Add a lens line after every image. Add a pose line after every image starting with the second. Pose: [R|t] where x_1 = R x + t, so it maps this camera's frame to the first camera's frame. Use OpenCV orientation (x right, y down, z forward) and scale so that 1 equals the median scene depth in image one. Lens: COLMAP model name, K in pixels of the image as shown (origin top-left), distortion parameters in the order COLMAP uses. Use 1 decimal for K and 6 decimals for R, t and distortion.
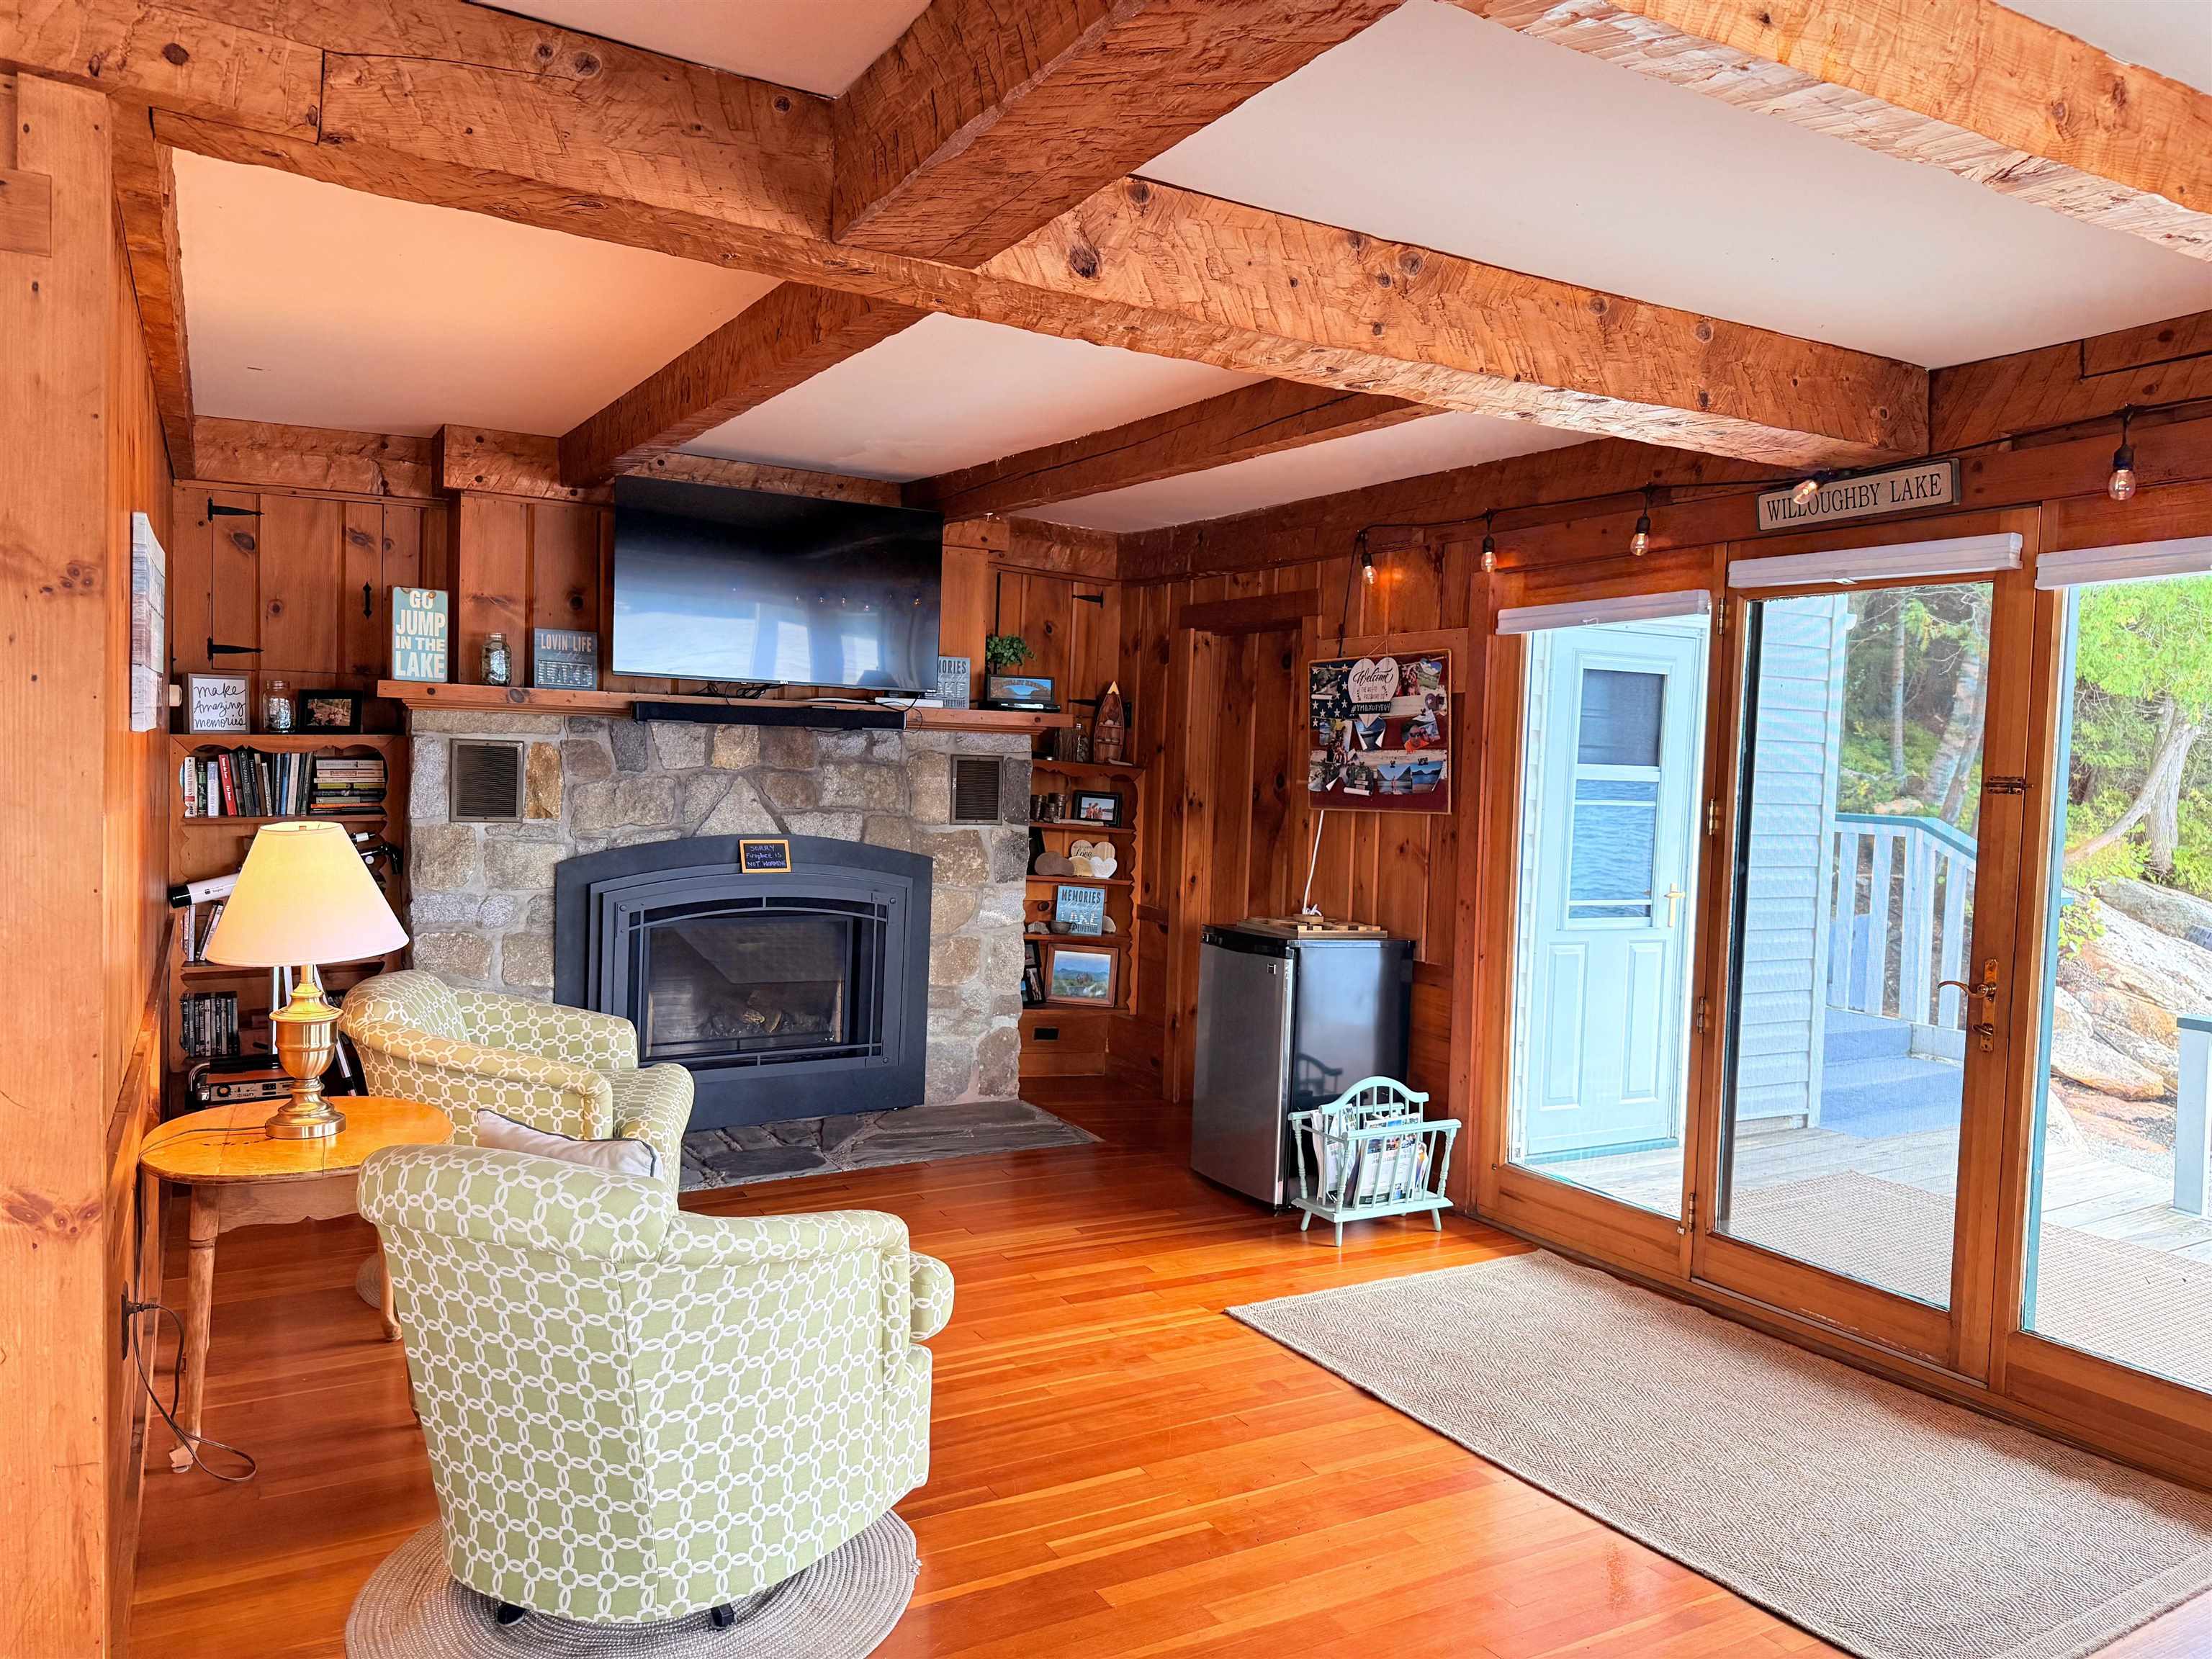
lens RADIAL K [[1588.0, 0, 1070.7], [0, 1588.0, 837.8], [0, 0, 1]] dist [0.160107, -0.273497]
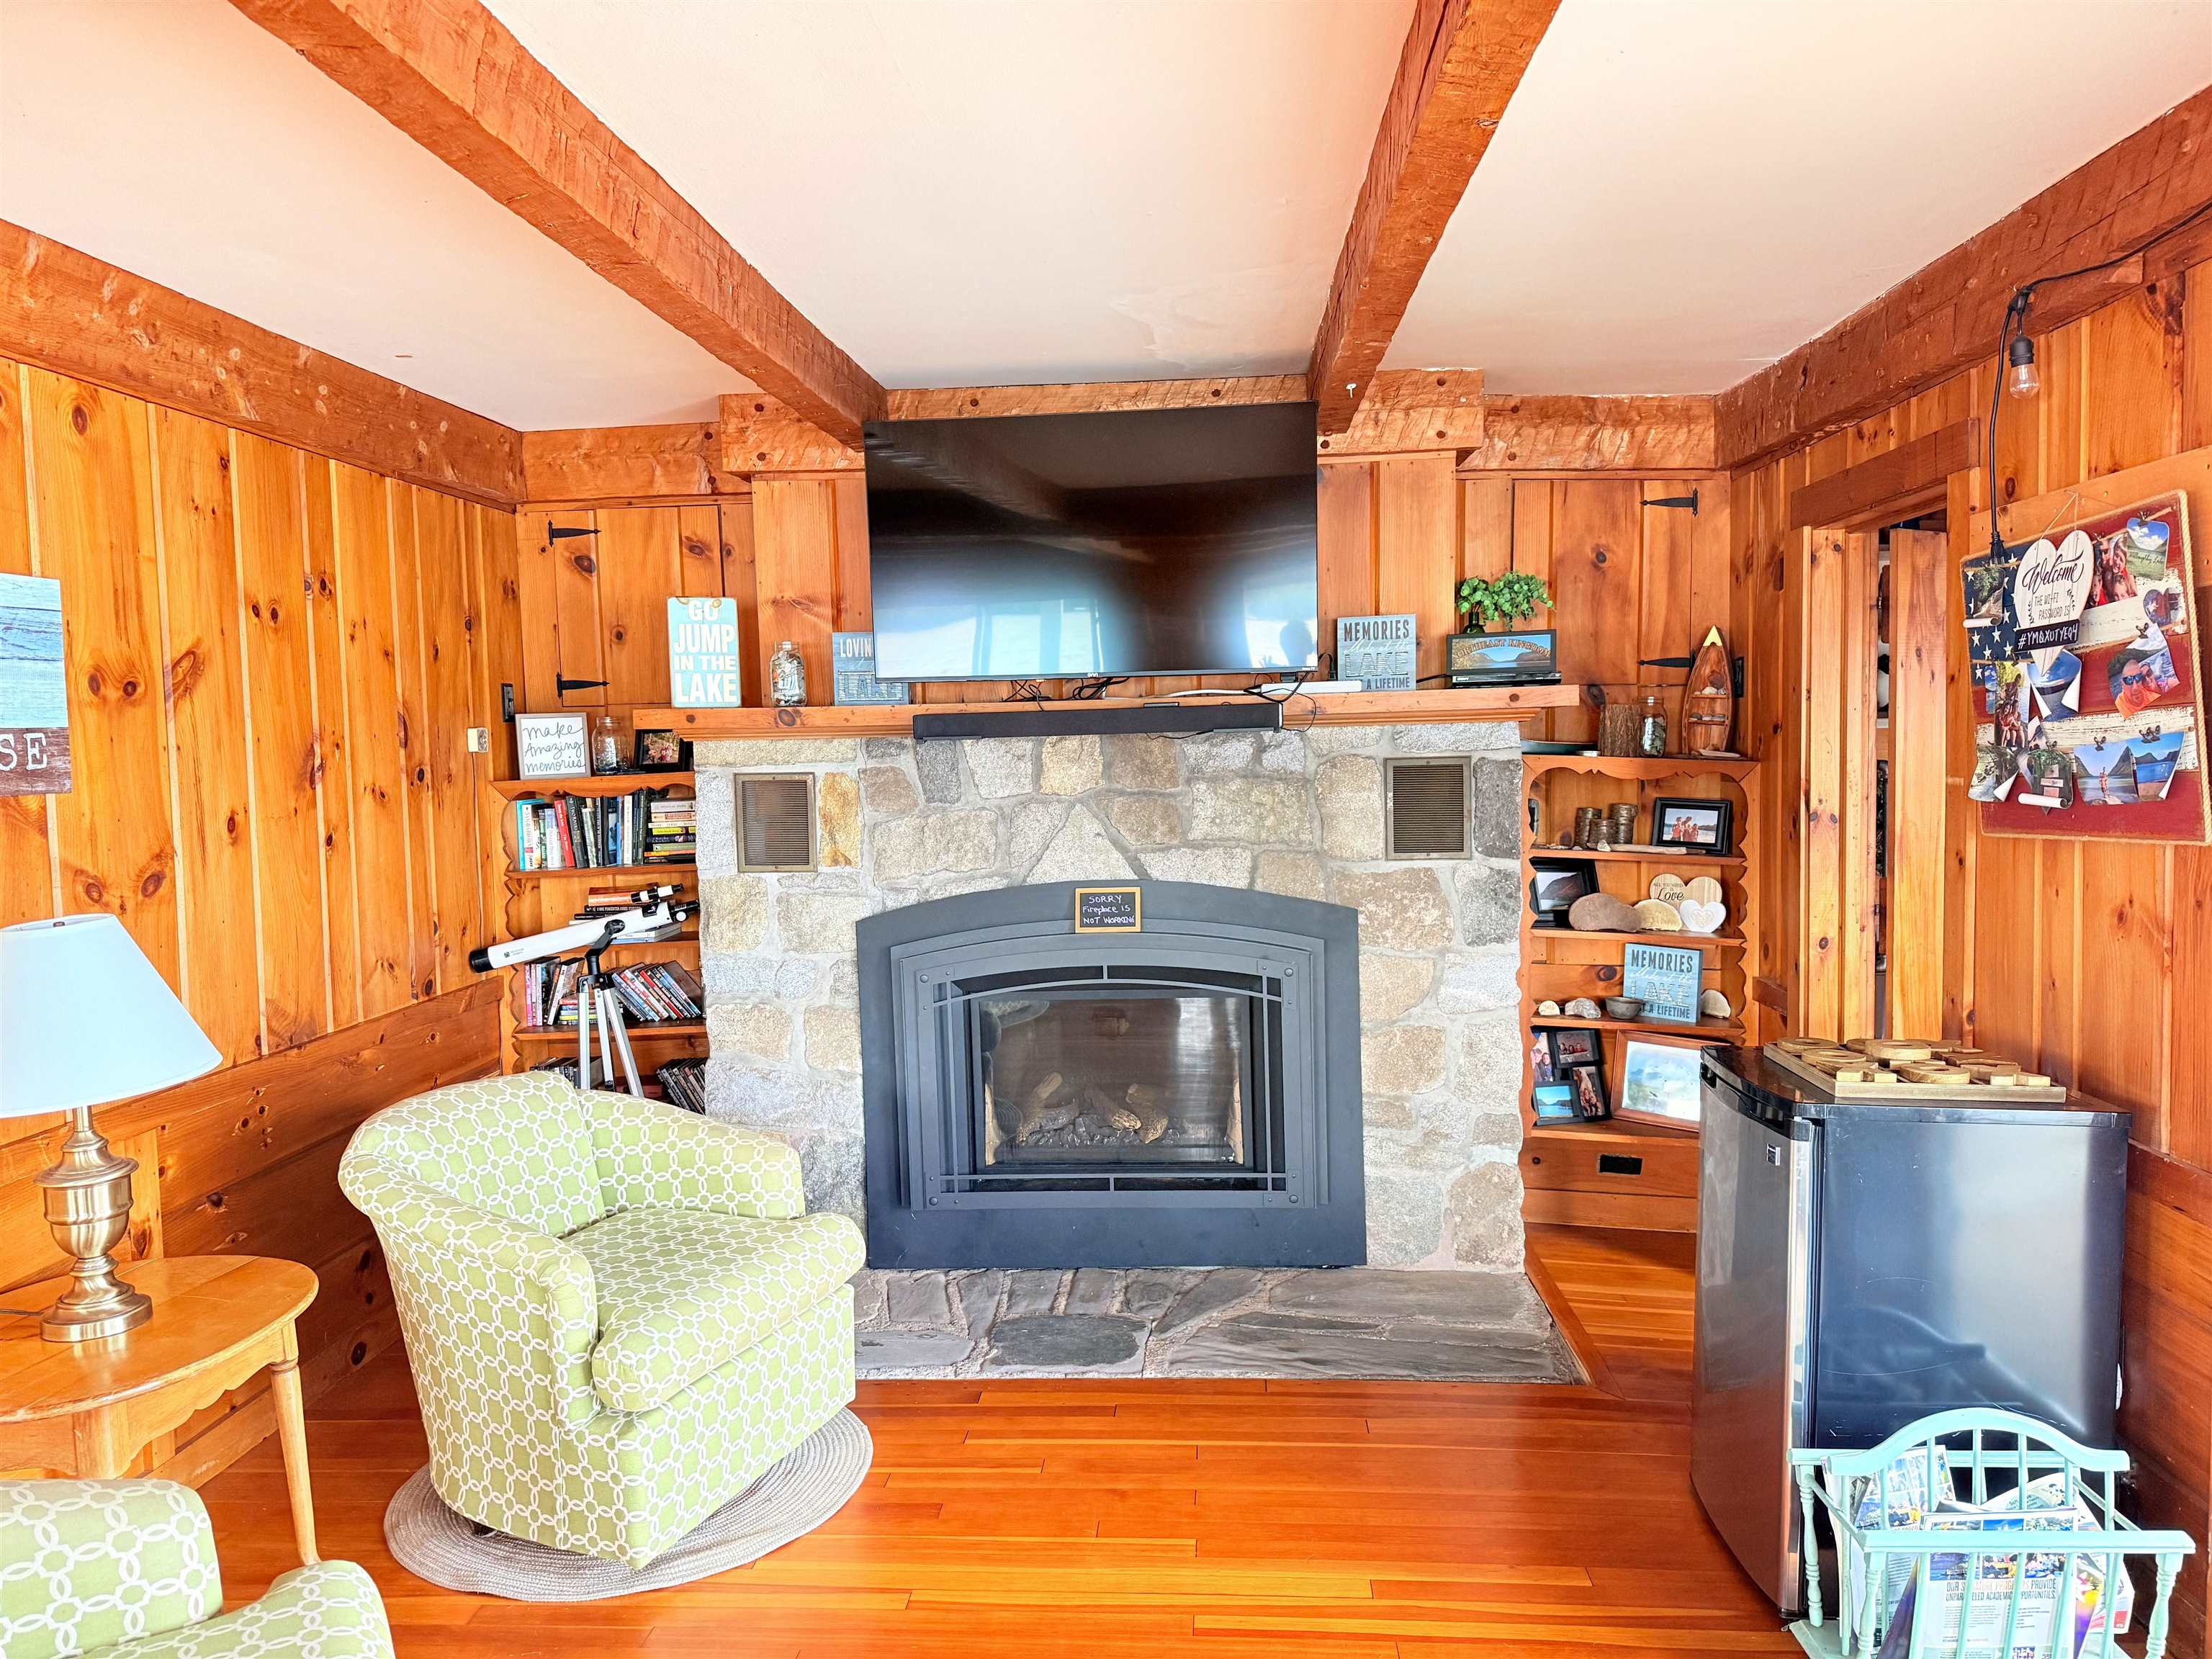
lens RADIAL K [[1573.3, 0, 1106.0], [0, 1573.3, 829.5], [0, 0, 1]] dist [0.141063, -0.116417]
pose [[0.835490, -0.019738, -0.549151, 0.218144], [0.021648, 0.999761, -0.002998, -0.024640], [0.549079, -0.009383, 0.835718, 0.401974]]
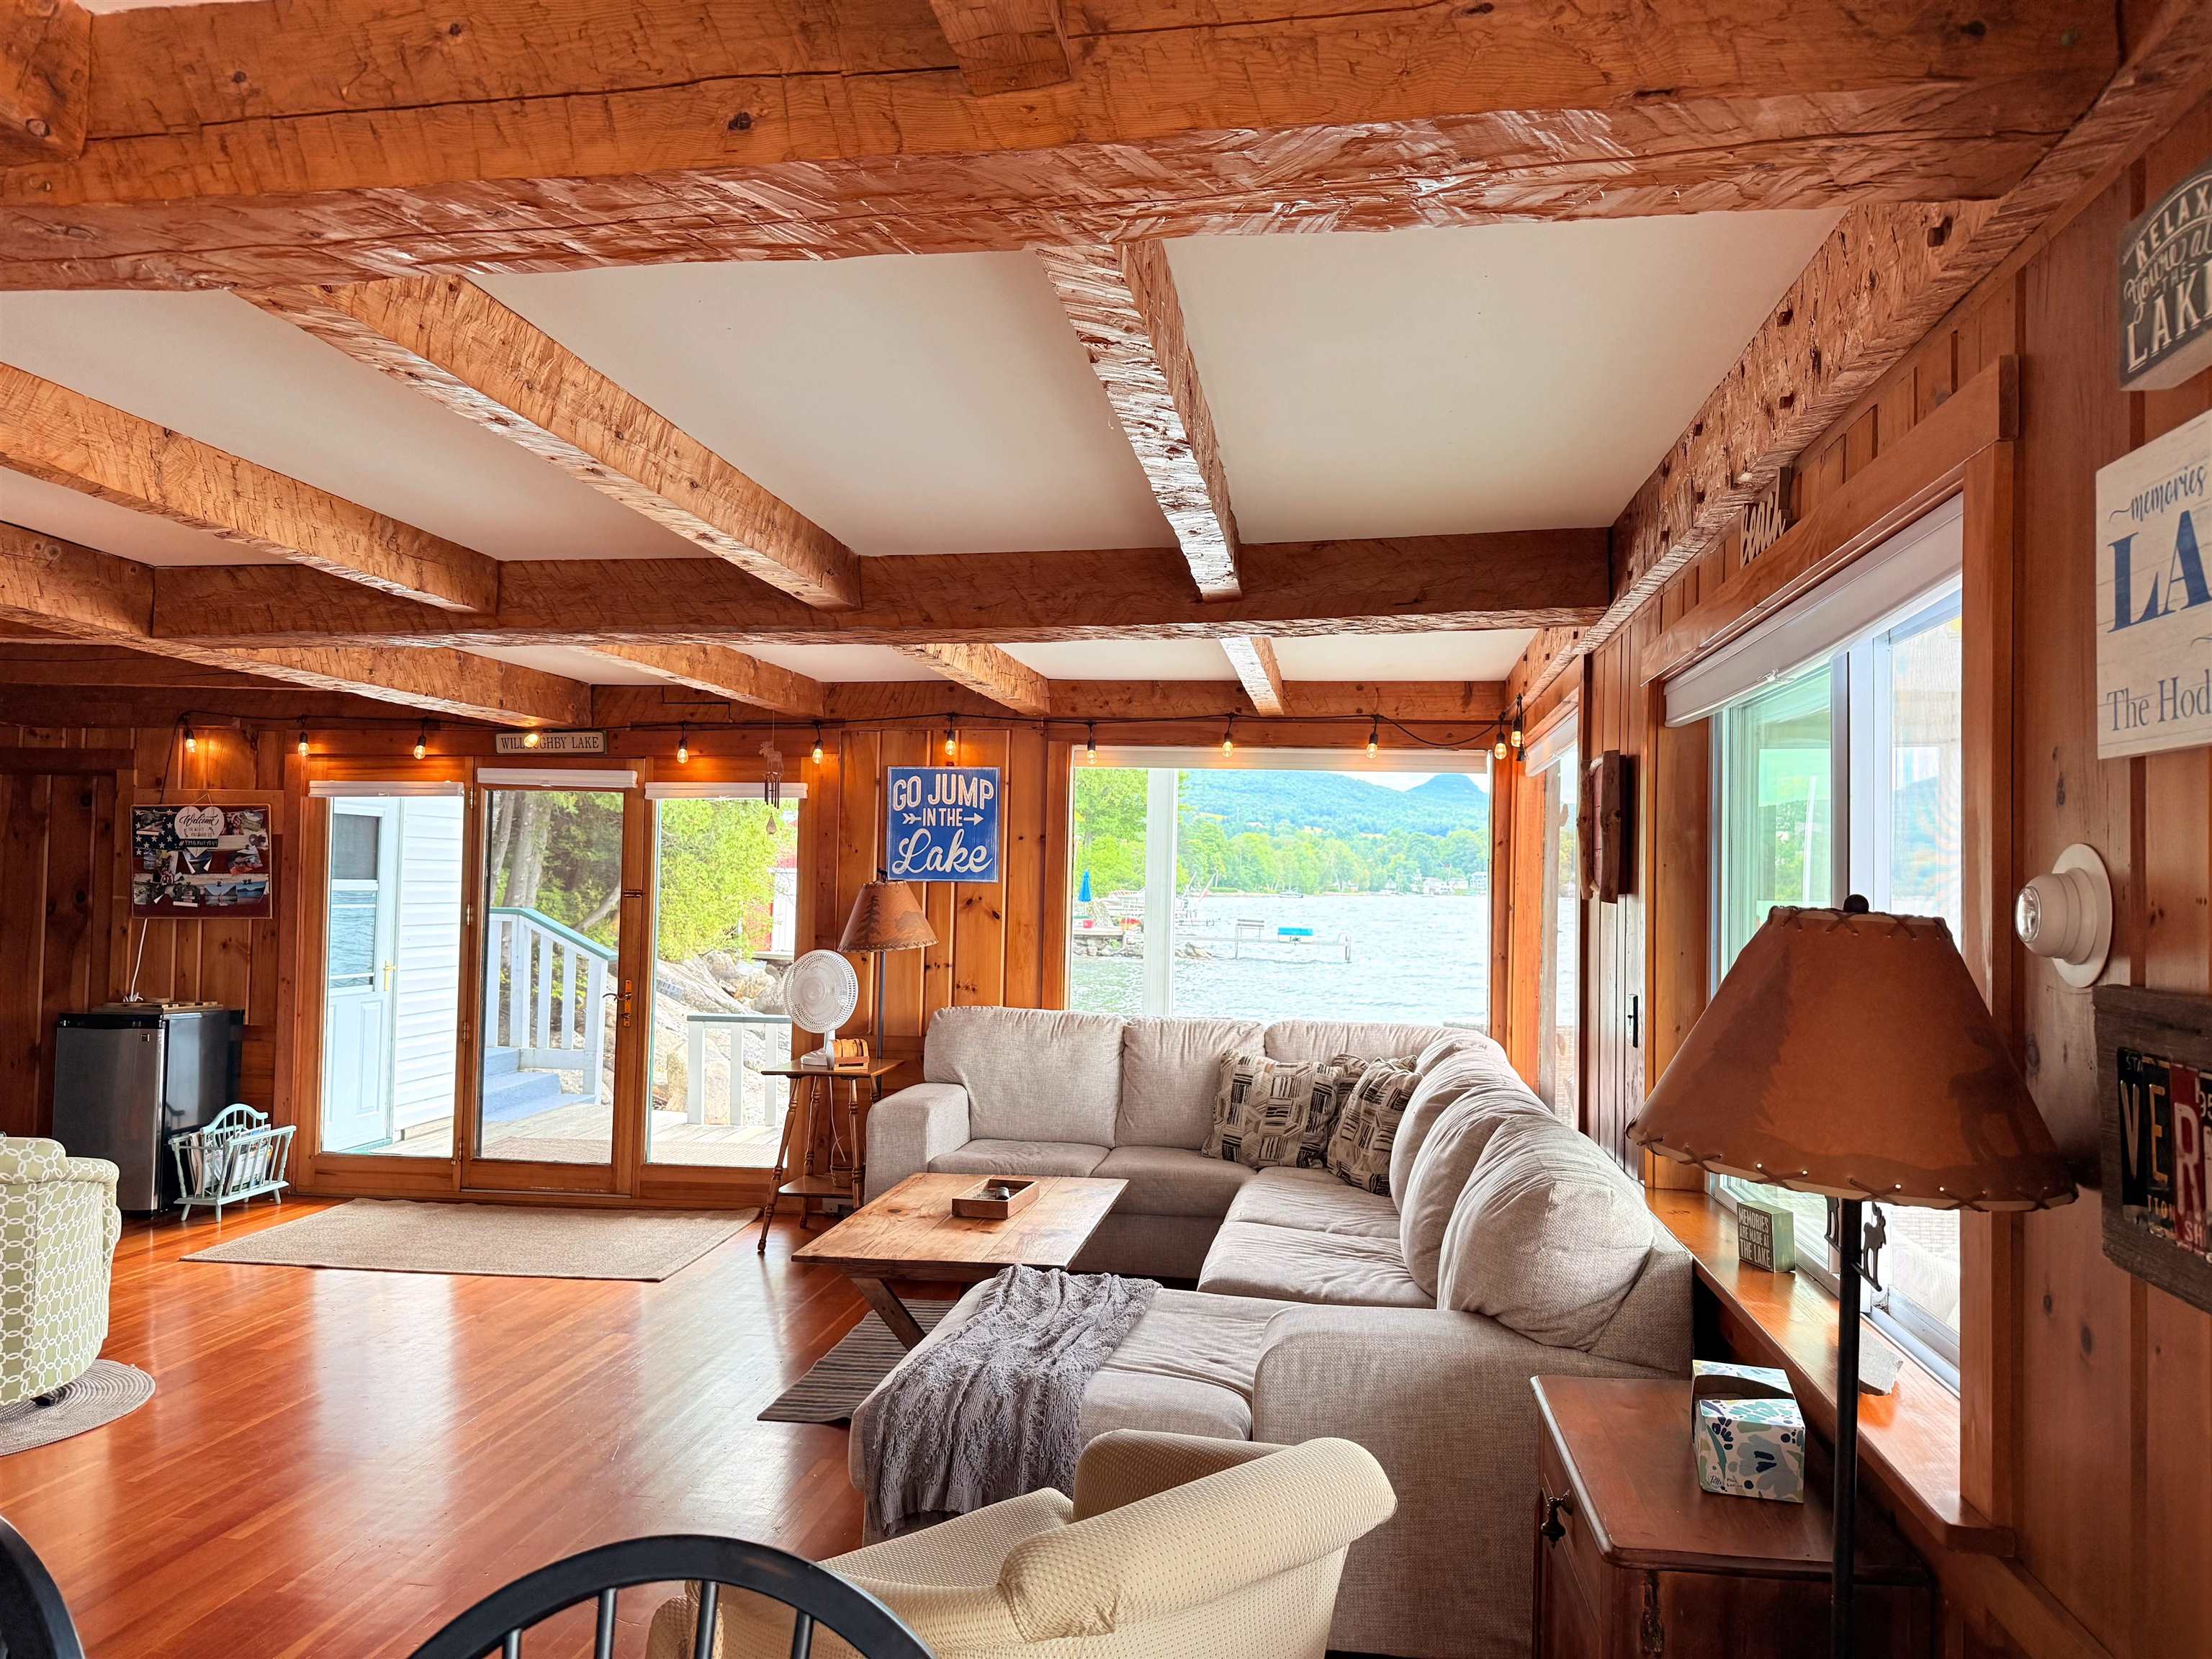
lens RADIAL K [[1588.0, 0, 1070.7], [0, 1588.0, 837.8], [0, 0, 1]] dist [0.160107, -0.273497]
pose [[0.640686, -0.000329, 0.767803, -0.398226], [0.042048, 0.998514, -0.034658, -0.005944], [-0.766651, 0.054489, 0.639748, -0.458879]]
